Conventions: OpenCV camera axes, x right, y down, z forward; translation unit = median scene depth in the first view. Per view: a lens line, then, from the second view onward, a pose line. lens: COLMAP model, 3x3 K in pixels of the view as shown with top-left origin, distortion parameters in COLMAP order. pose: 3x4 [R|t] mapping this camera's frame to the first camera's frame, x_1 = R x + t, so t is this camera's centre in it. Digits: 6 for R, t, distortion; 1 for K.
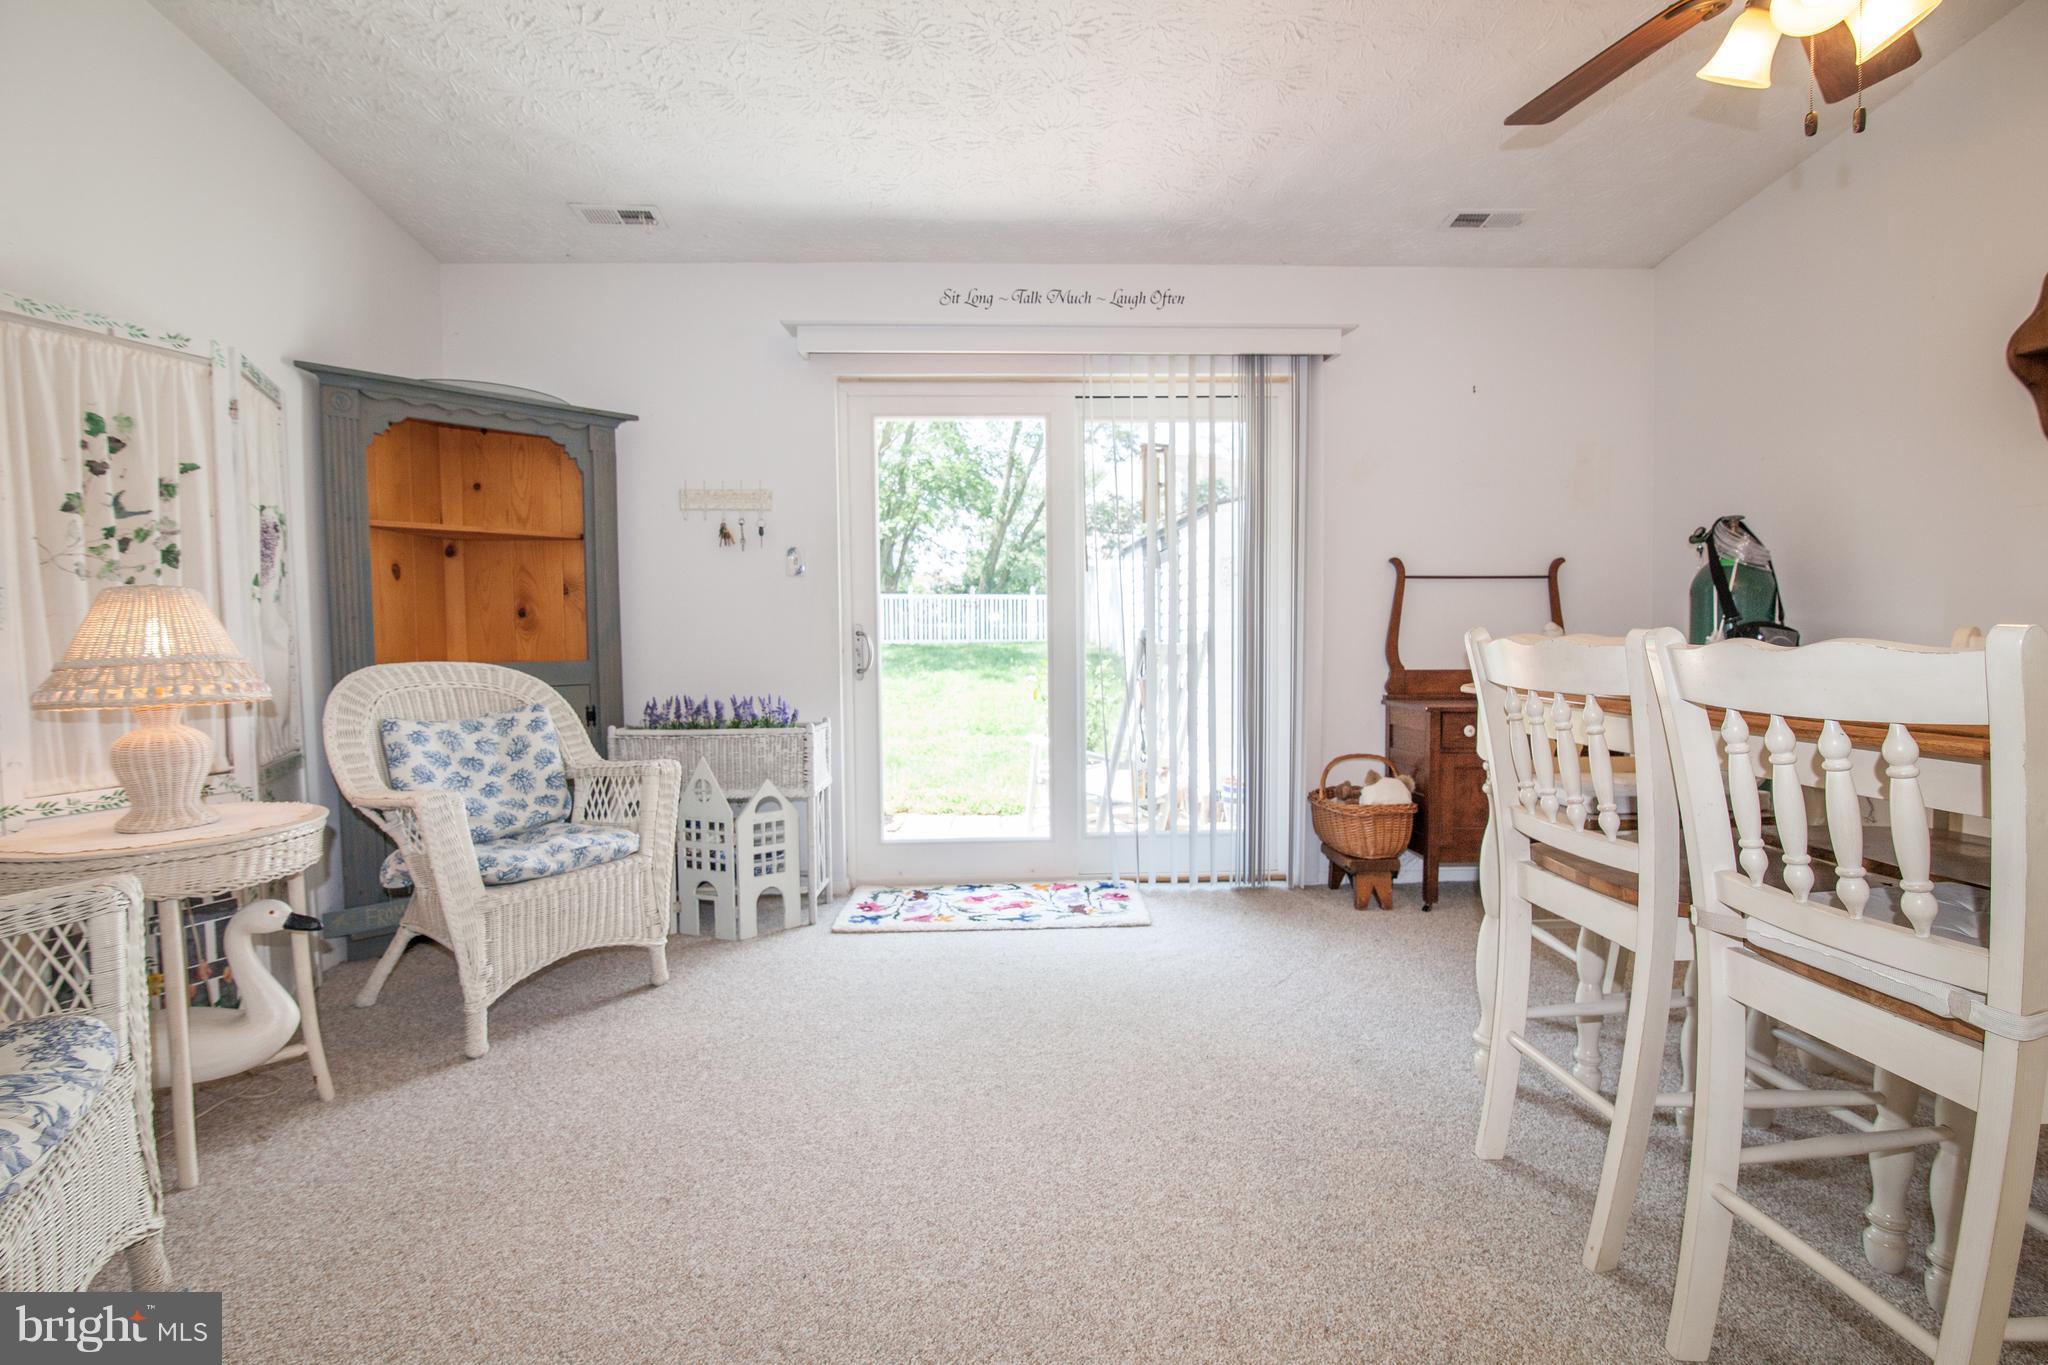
lens RADIAL K [[1000.2, 0, 1024.0], [0, 1000.2, 682.5], [0, 0, 1]] dist [-0.020487, -0.000130]
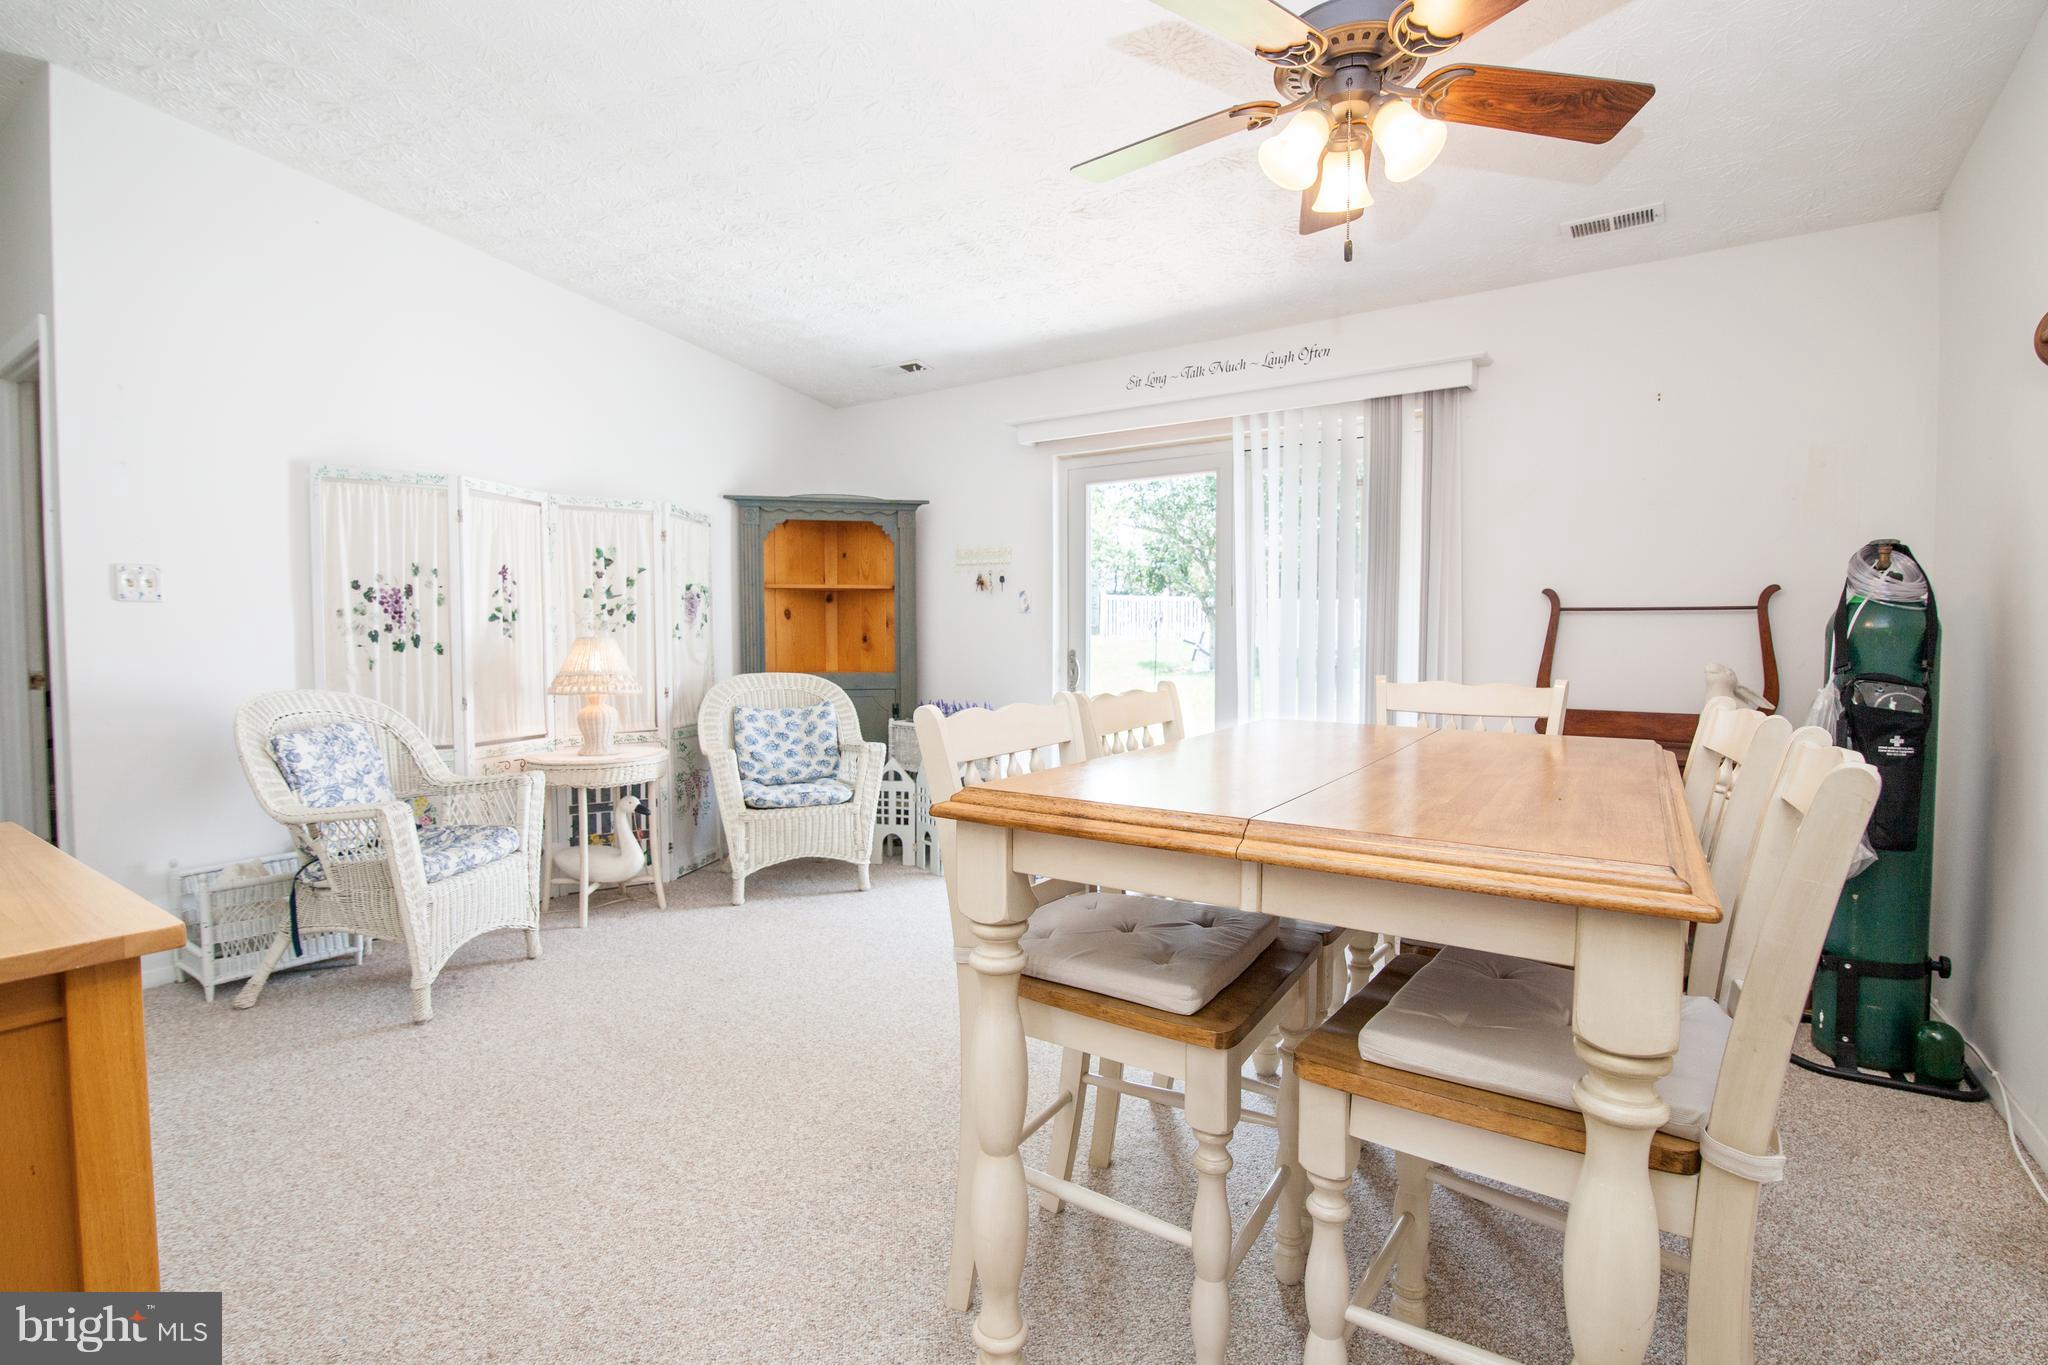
lens RADIAL K [[1072.2, 0, 1023.2], [0, 1072.2, 677.4], [0, 0, 1]] dist [-0.016948, 0.000373]
pose [[0.779318, 0.035581, -0.625618, 0.844544], [-0.035739, 0.999285, 0.012313, -0.050391], [0.625609, 0.012764, 0.780032, -0.125454]]
